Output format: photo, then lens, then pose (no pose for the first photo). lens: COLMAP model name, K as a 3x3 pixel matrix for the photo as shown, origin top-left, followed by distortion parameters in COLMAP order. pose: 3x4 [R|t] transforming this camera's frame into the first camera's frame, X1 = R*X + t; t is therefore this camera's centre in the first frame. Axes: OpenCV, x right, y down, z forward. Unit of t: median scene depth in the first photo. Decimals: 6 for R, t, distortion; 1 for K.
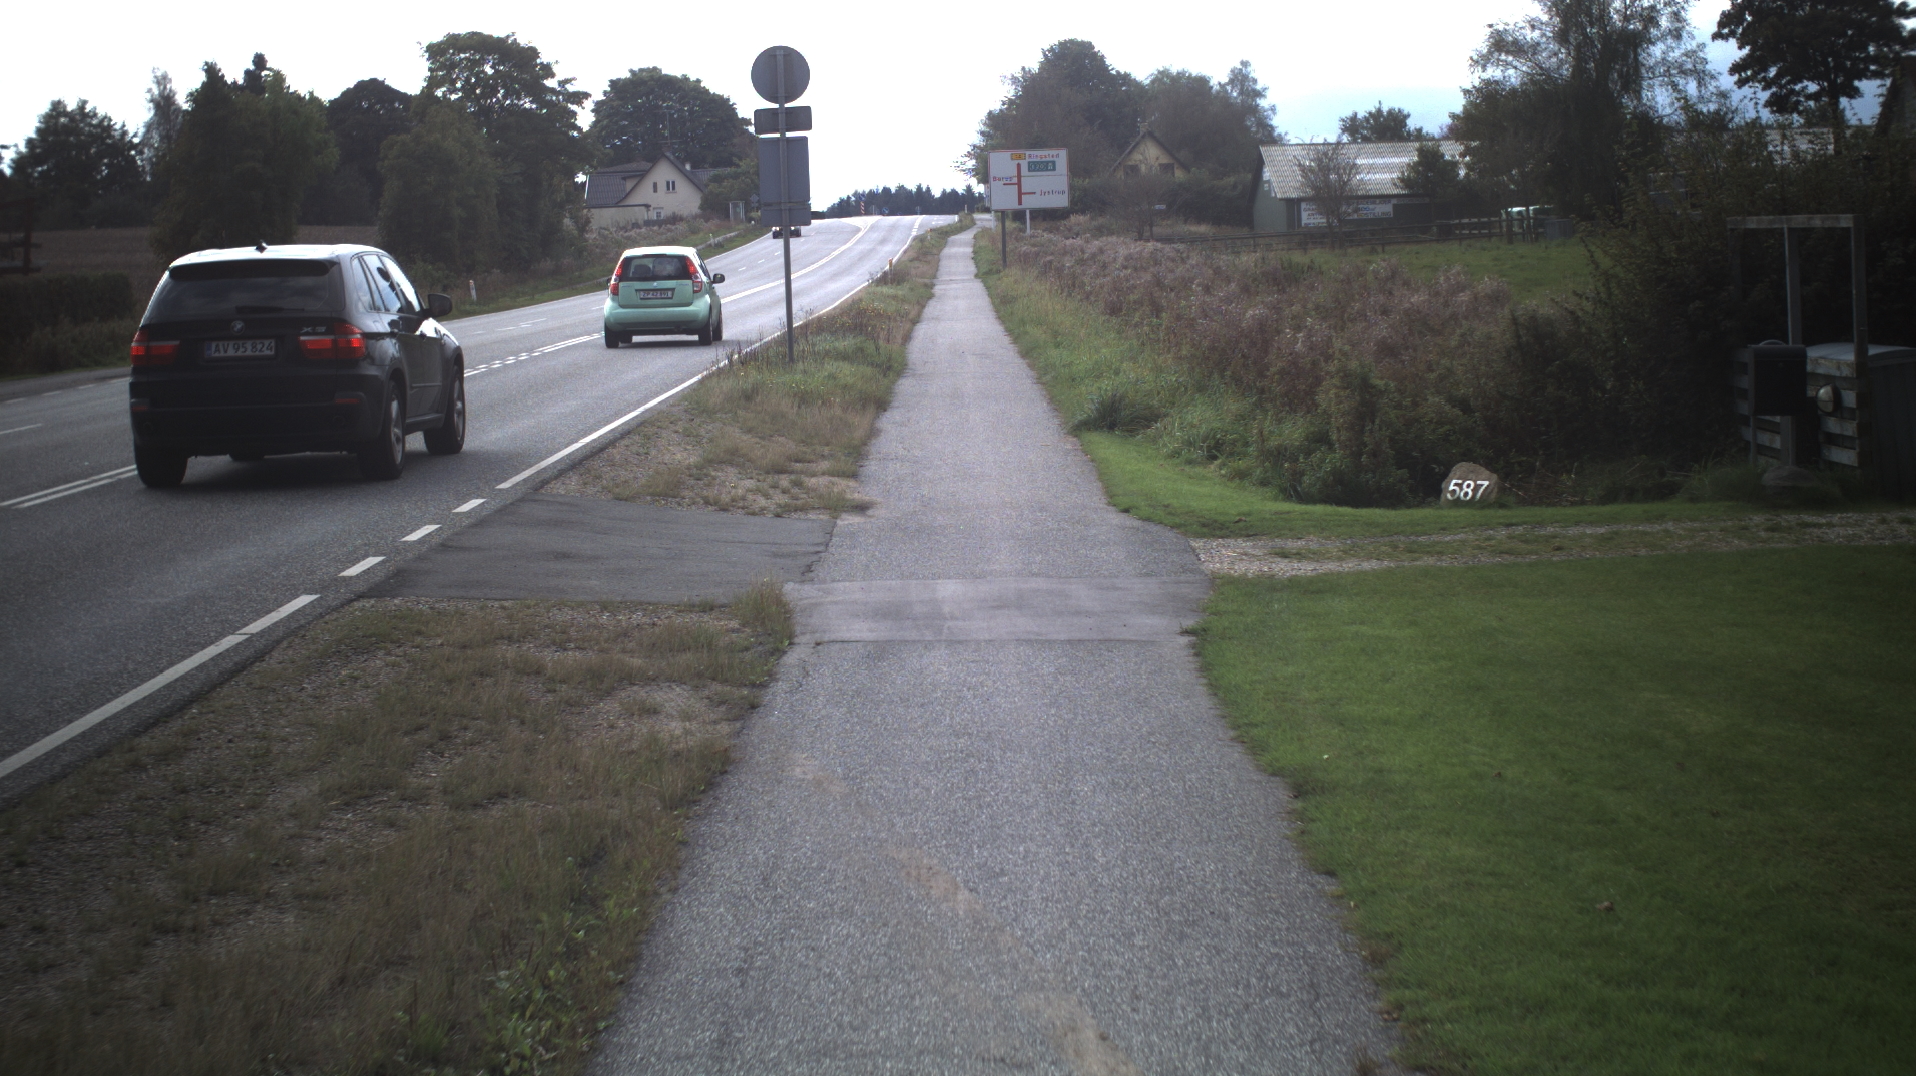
lens RADIAL K [[14032.9, 0, 966.1], [0, 14032.9, 533.0], [0, 0, 1]] dist [-3.886828, 0.000000]
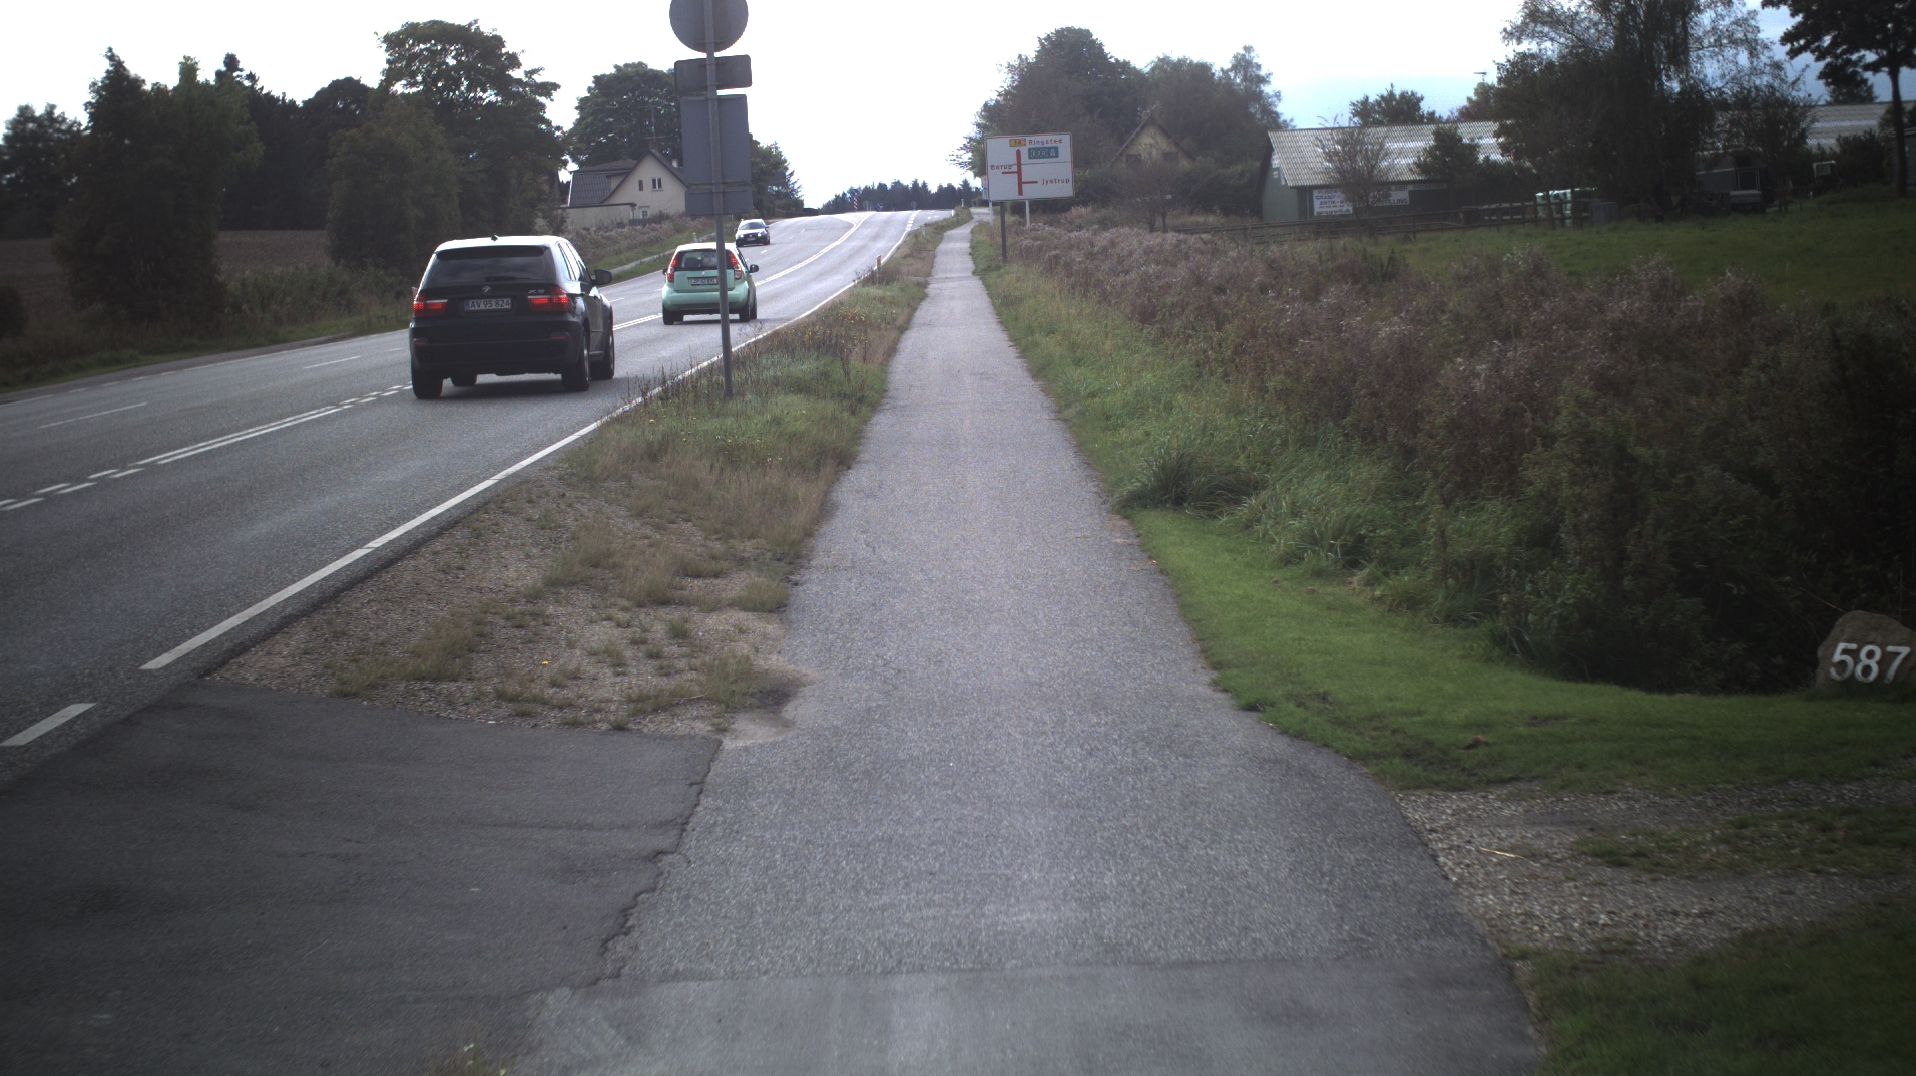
lens RADIAL K [[14032.9, 0, 968.3], [0, 14032.9, 525.7], [0, 0, 1]] dist [-3.886828, 0.000000]
pose [[0.999887, -0.015010, 0.000025, 0.000093], [0.015010, 0.999887, -0.000215, -0.002020], [-0.000021, 0.000215, 1.000000, 0.103203]]
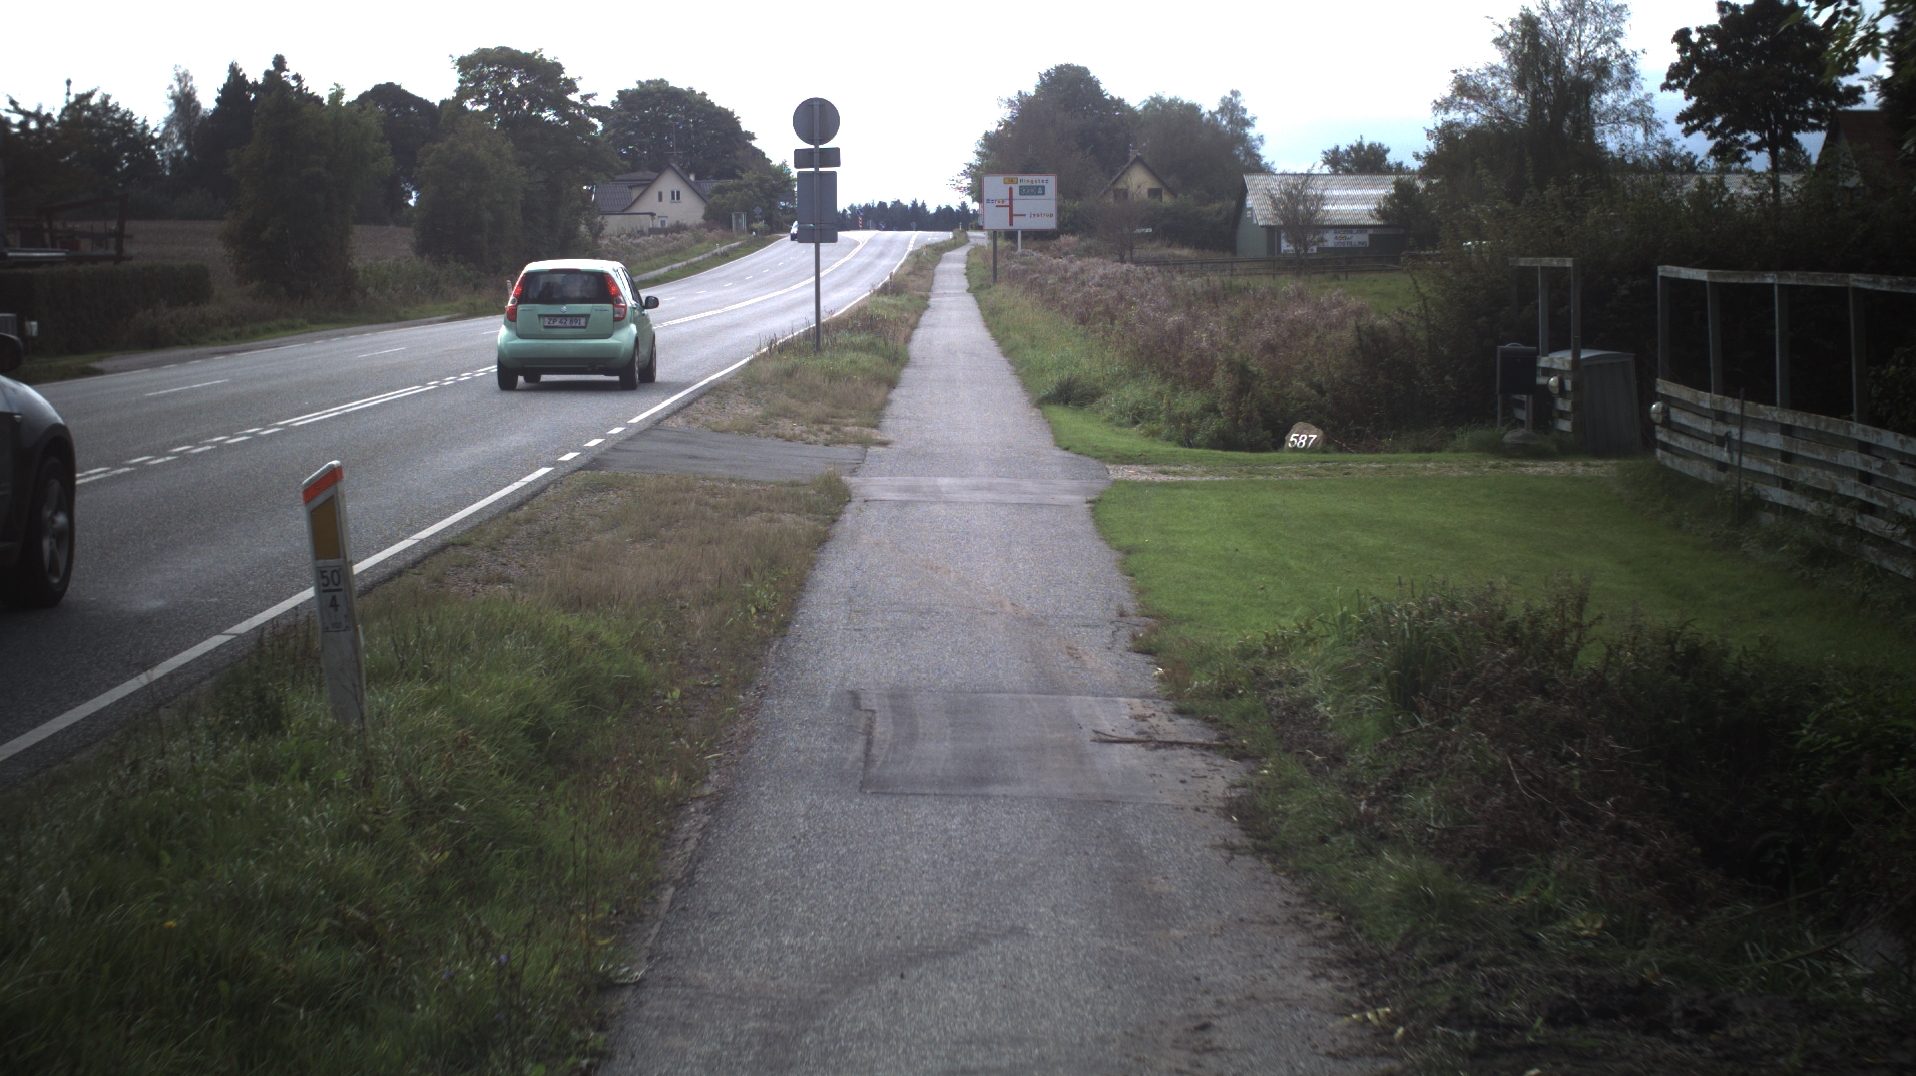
lens RADIAL K [[14032.9, 0, 948.9], [0, 14032.9, 549.1], [0, 0, 1]] dist [-3.886828, 0.000000]
pose [[0.999557, 0.029764, -0.000123, -0.000068], [-0.029764, 0.999557, 0.000009, 0.002101], [0.000123, -0.000006, 1.000000, -0.103531]]
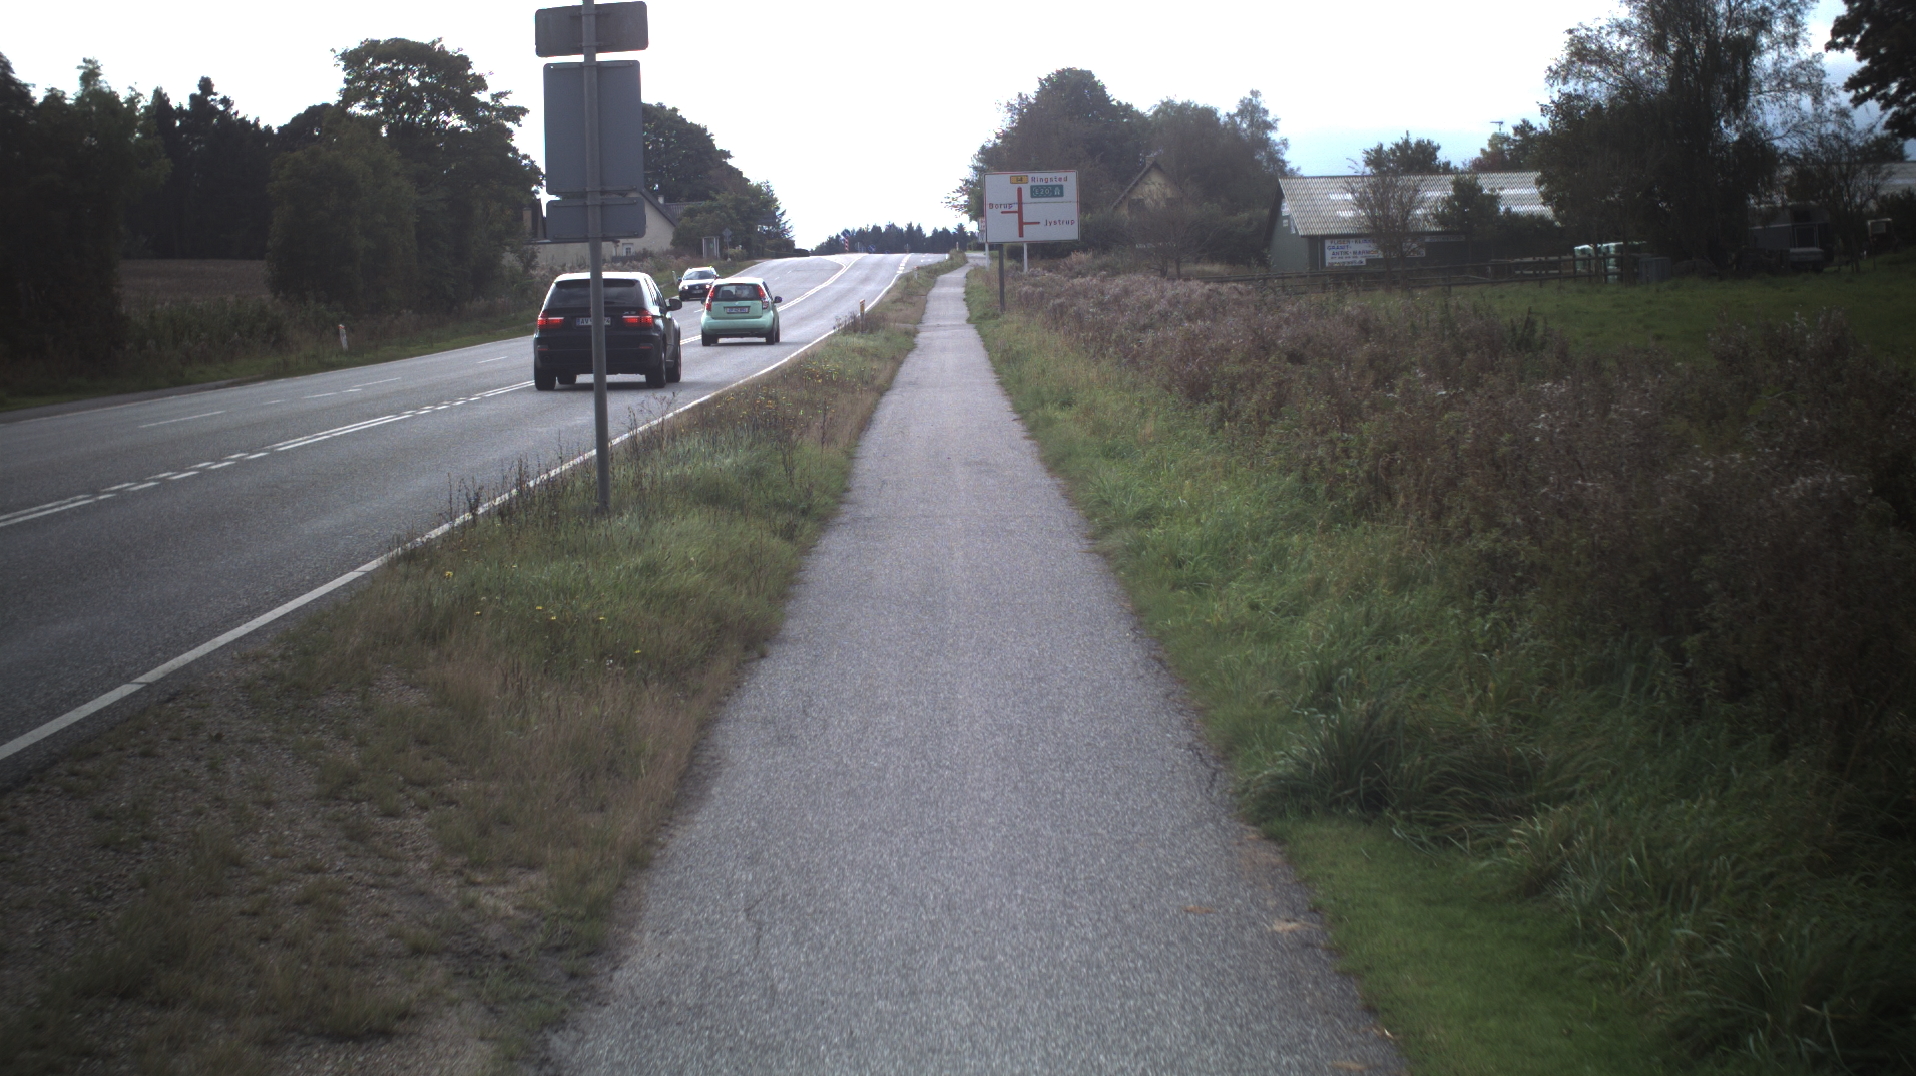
lens RADIAL K [[14032.9, 0, 944.6], [0, 14032.9, 537.4], [0, 0, 1]] dist [-3.886828, 0.000000]
pose [[0.999986, 0.005191, -0.000848, 0.000073], [-0.005193, 0.999983, -0.002608, -0.004085], [0.000835, 0.002612, 0.999996, 0.204865]]
